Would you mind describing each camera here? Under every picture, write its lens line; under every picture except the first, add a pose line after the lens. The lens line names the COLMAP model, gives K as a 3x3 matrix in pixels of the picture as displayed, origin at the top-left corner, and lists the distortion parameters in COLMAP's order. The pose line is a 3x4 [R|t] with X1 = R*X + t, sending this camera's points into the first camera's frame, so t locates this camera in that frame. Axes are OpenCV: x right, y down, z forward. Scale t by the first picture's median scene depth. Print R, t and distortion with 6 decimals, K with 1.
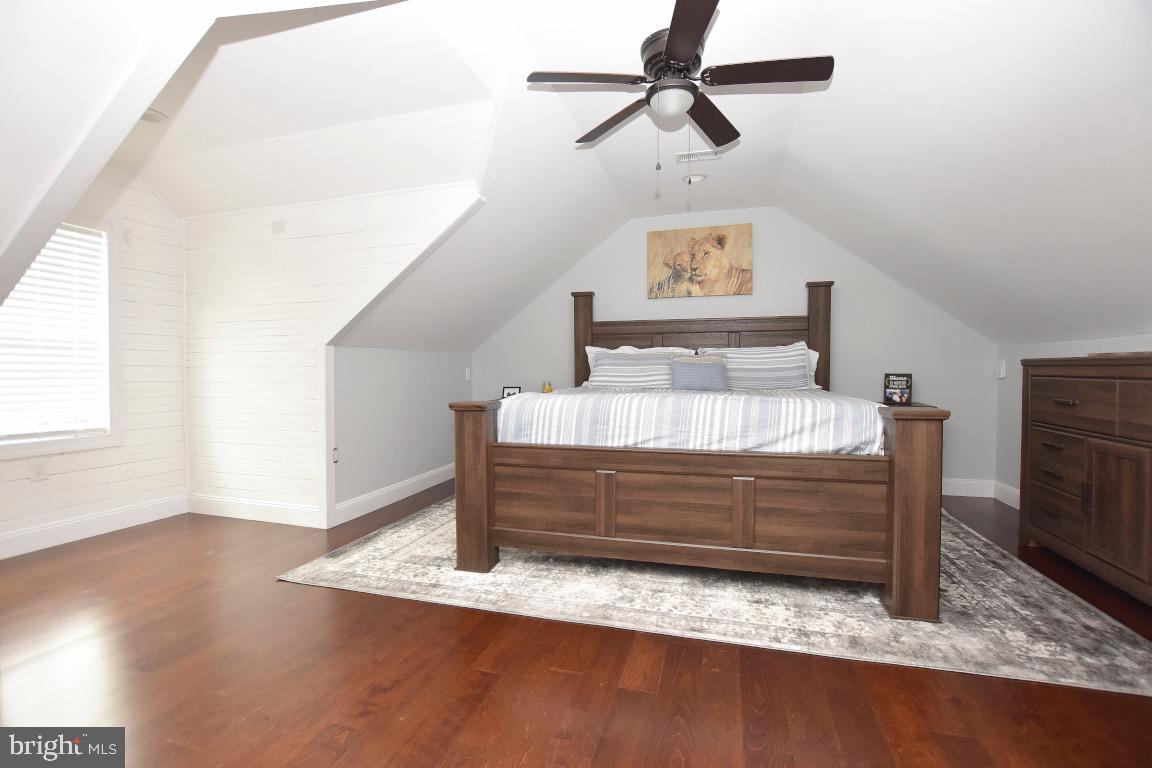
lens RADIAL K [[516.0, 0, 570.7], [0, 516.0, 382.9], [0, 0, 1]] dist [-0.026699, 0.000118]
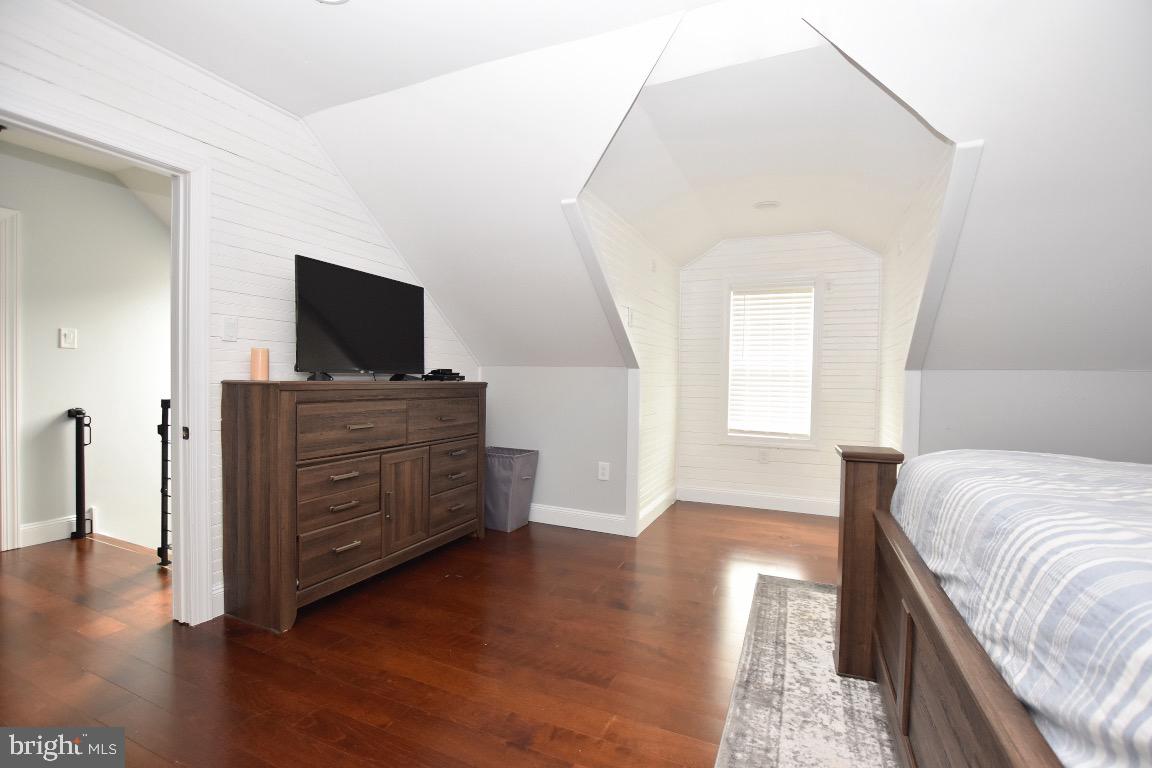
lens RADIAL K [[519.5, 0, 579.4], [0, 519.5, 384.6], [0, 0, 1]] dist [-0.032359, 0.004516]
pose [[-0.125653, 0.012676, -0.991993, 0.360956], [-0.036923, 0.999166, 0.017445, -0.032134], [0.991387, 0.038819, -0.125080, 0.405777]]
